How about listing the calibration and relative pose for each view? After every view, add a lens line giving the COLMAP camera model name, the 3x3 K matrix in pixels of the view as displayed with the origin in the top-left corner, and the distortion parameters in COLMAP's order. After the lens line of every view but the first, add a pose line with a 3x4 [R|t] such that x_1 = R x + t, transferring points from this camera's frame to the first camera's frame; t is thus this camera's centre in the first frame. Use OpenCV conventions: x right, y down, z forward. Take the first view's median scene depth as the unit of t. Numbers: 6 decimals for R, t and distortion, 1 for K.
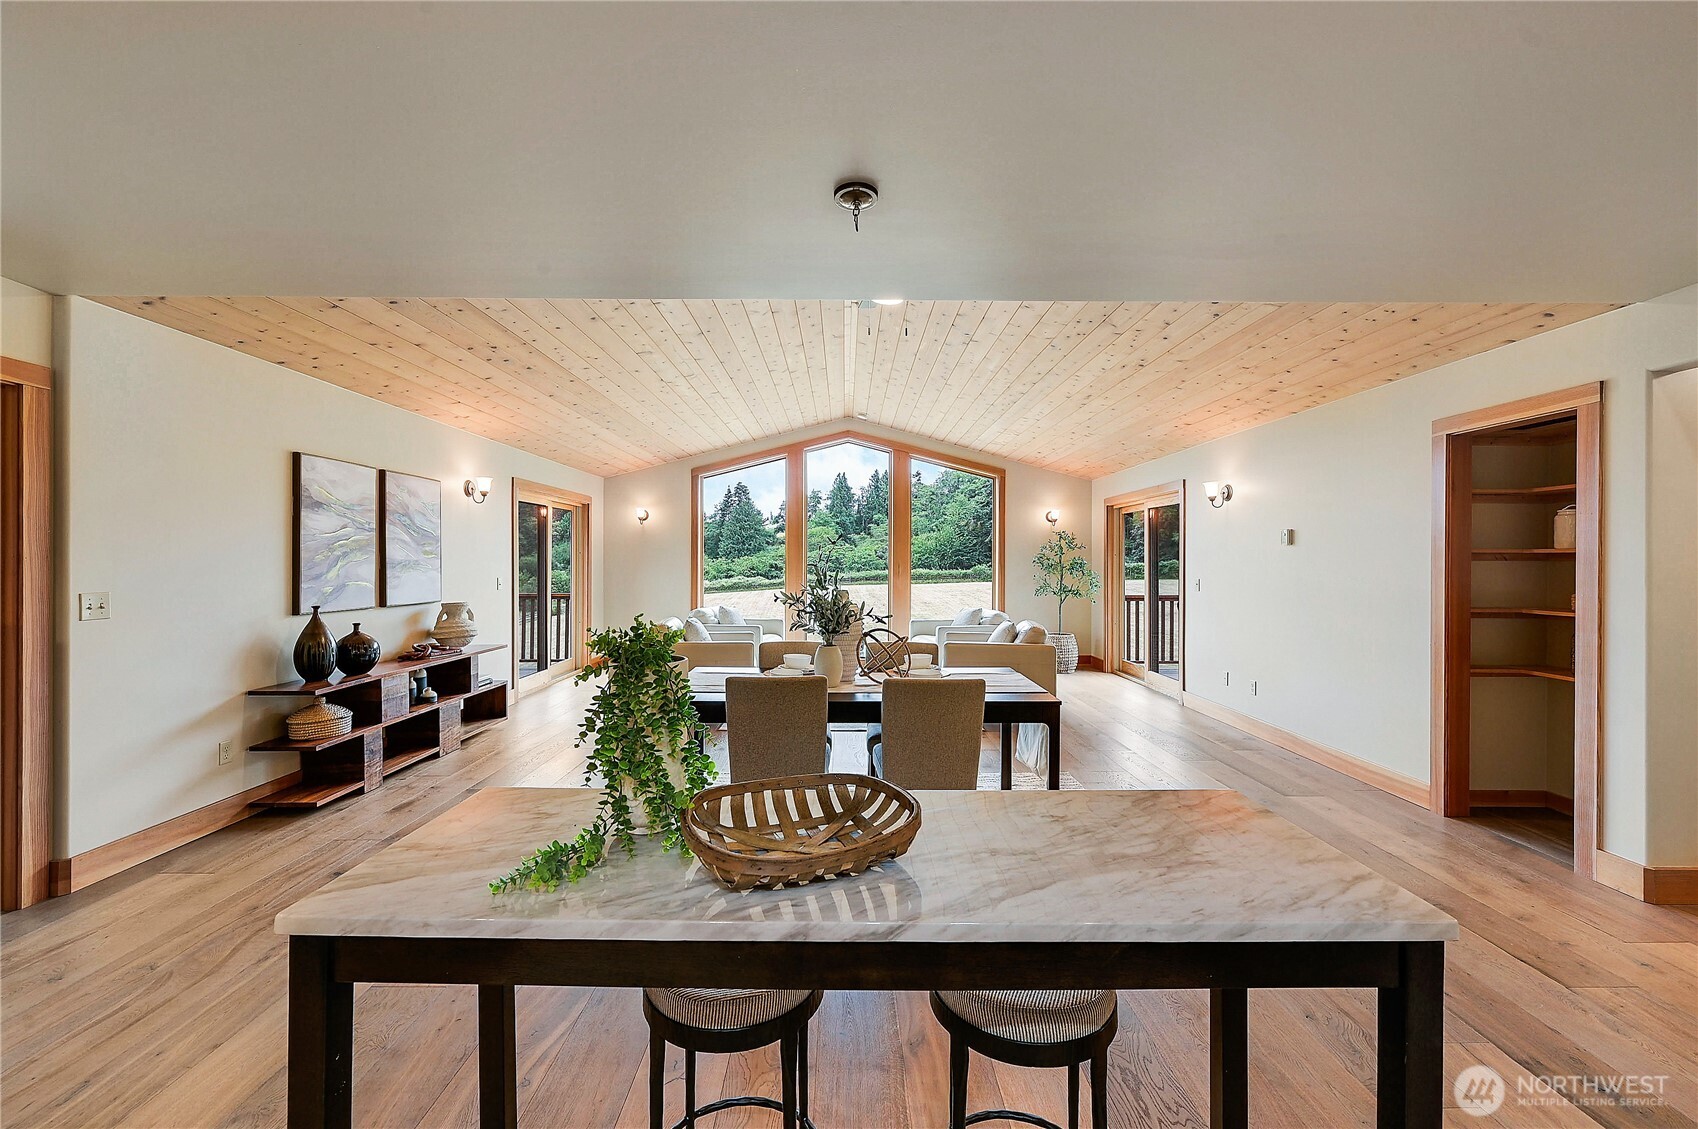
lens RADIAL K [[664.3, 0, 841.0], [0, 664.3, 566.7], [0, 0, 1]] dist [0.002681, 0.000312]
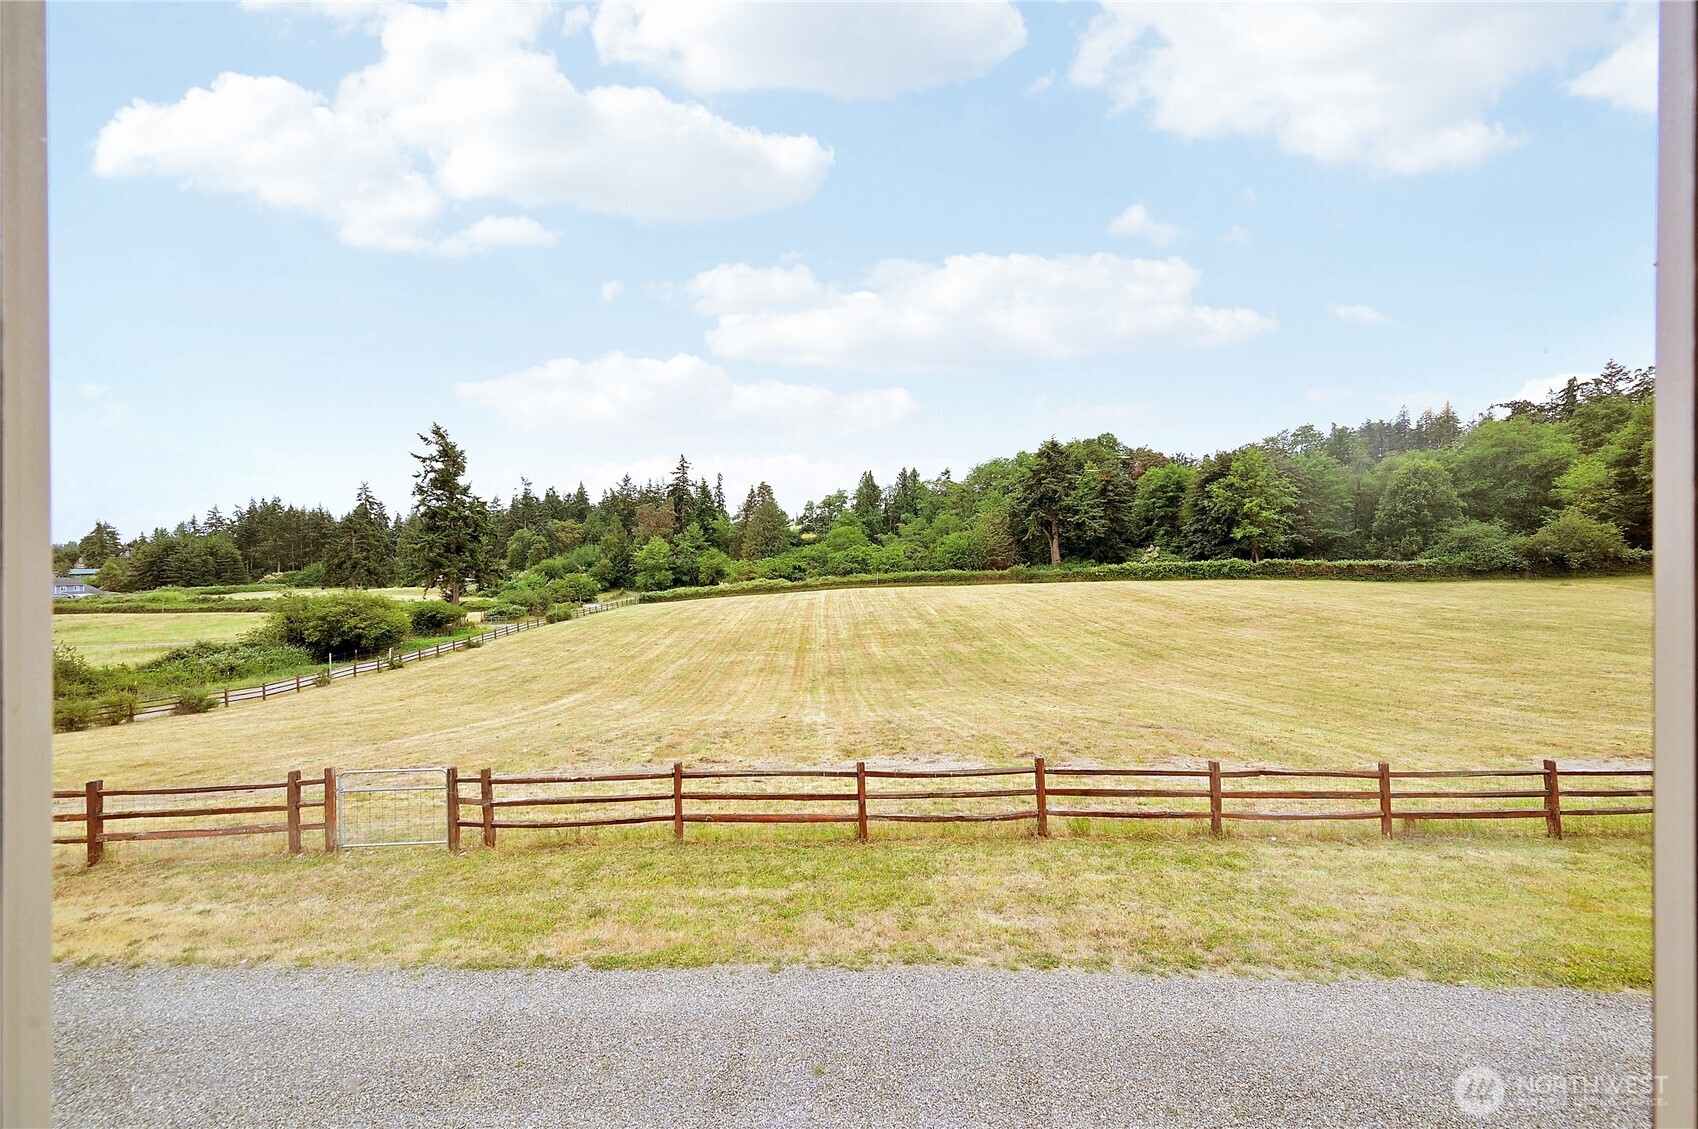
lens RADIAL K [[672.7, 0, 847.7], [0, 672.7, 568.2], [0, 0, 1]] dist [-0.001911, 0.000038]
pose [[0.999531, -0.005473, -0.030125, 0.009381], [0.005467, 0.999985, -0.000294, 0.017652], [0.030126, 0.000129, 0.999546, 1.108882]]
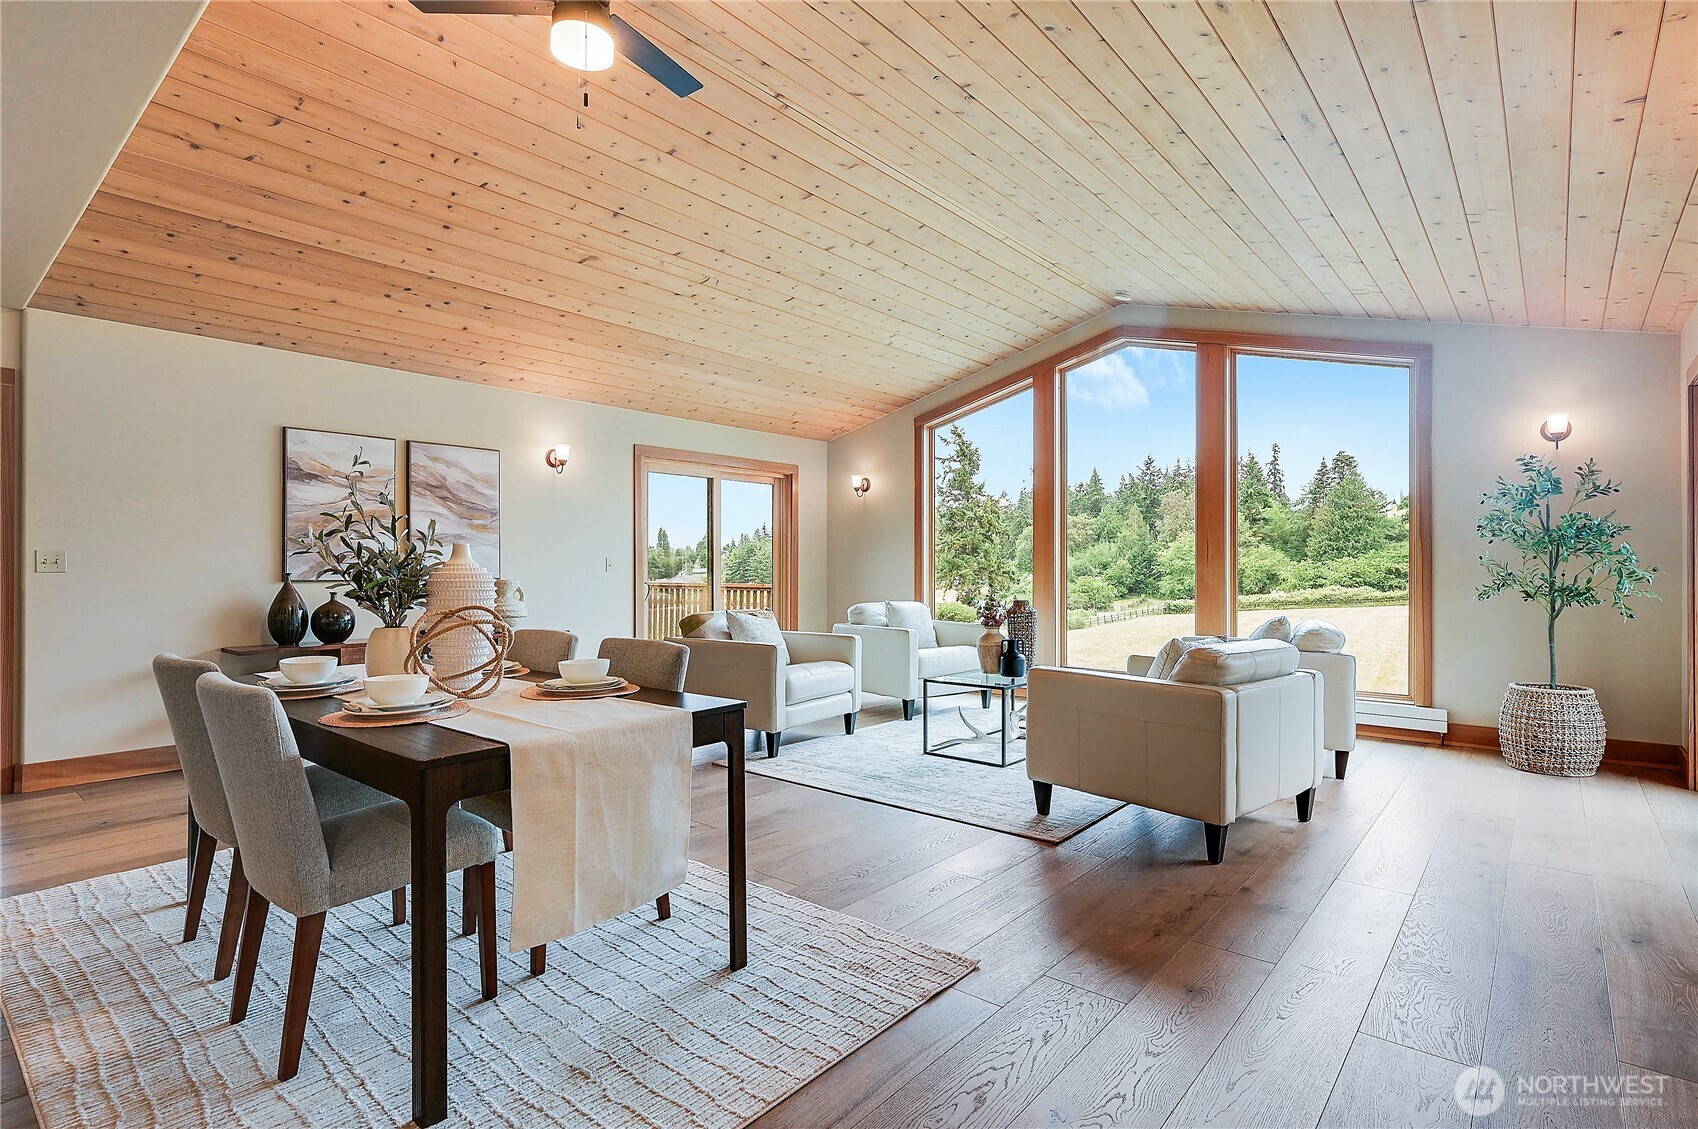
lens RADIAL K [[828.9, 0, 849.5], [0, 828.9, 564.5], [0, 0, 1]] dist [-0.006057, 0.002180]
pose [[0.768485, -0.004197, -0.639854, 0.333362], [-0.002200, 0.999955, -0.009201, 0.026336], [0.639864, 0.008479, 0.768442, 0.269527]]
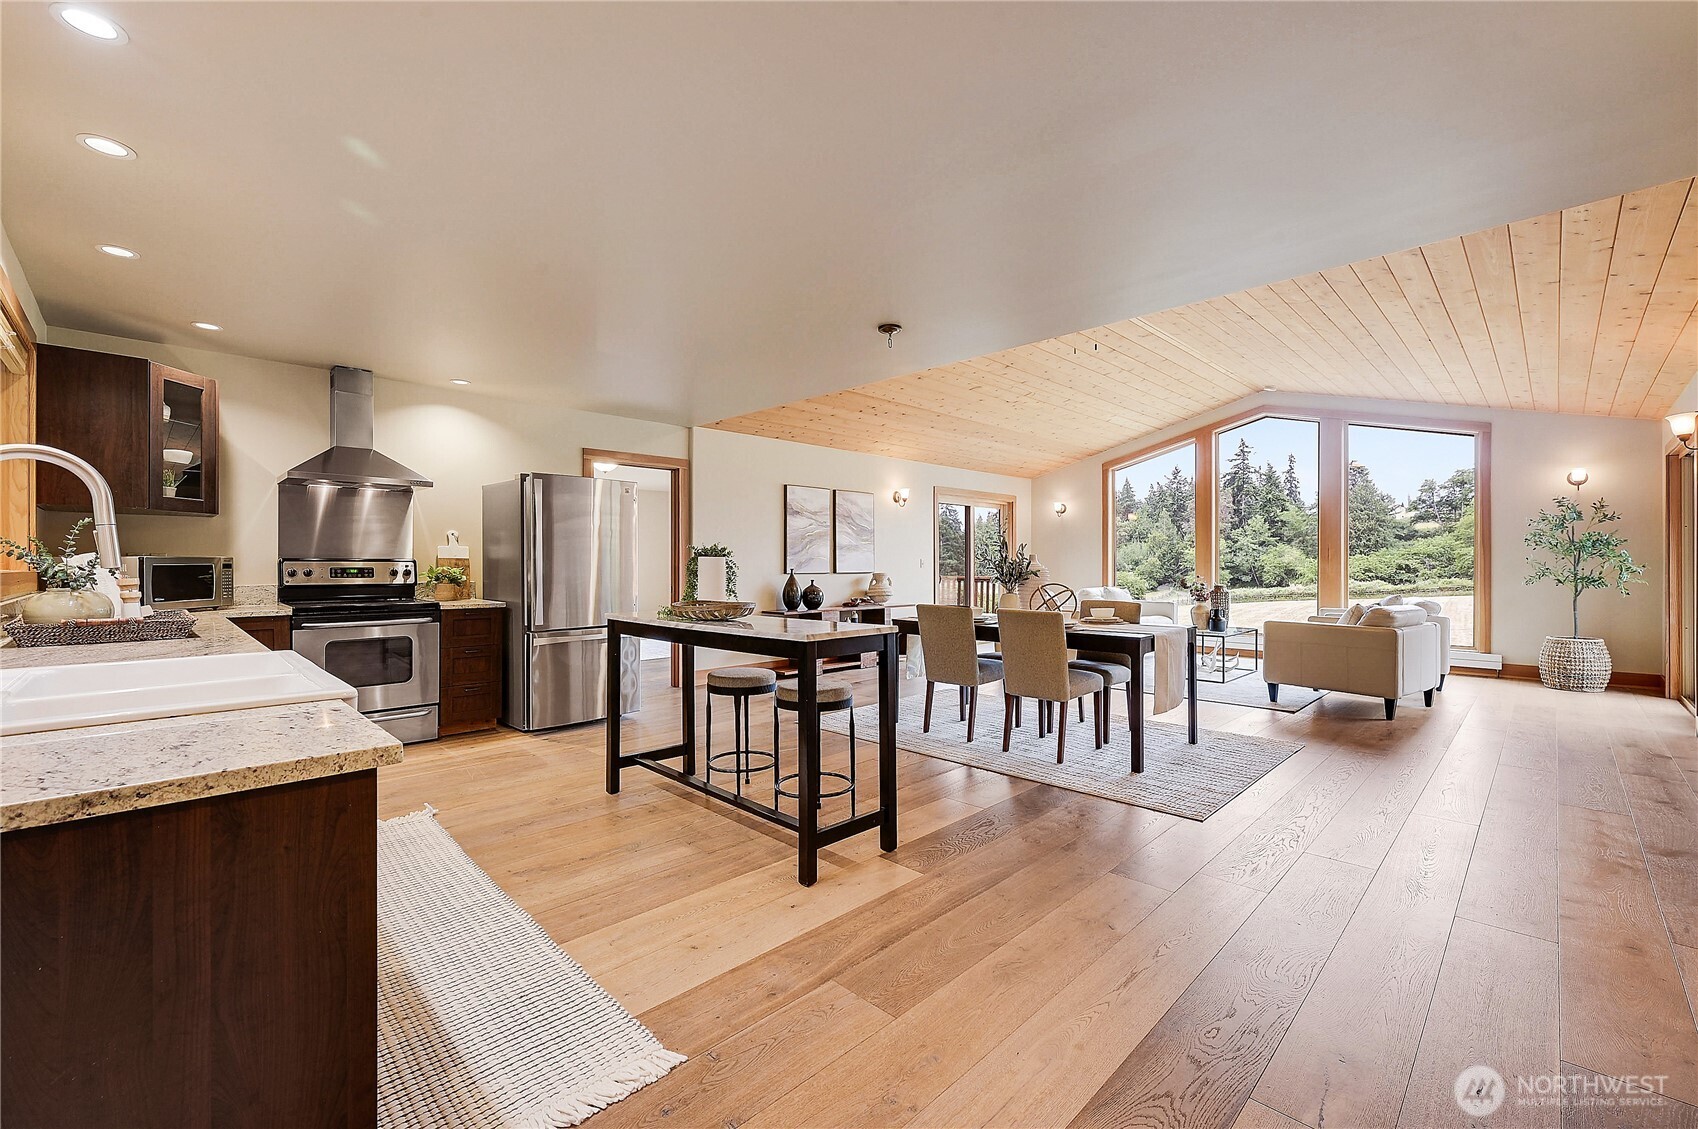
lens RADIAL K [[698.7, 0, 853.7], [0, 698.7, 564.0], [0, 0, 1]] dist [-0.001785, -0.000727]
pose [[0.712266, -0.003053, -0.701903, 0.312681], [-0.001435, 0.999982, -0.005806, 0.027028], [0.701909, 0.005143, 0.712248, -0.110142]]
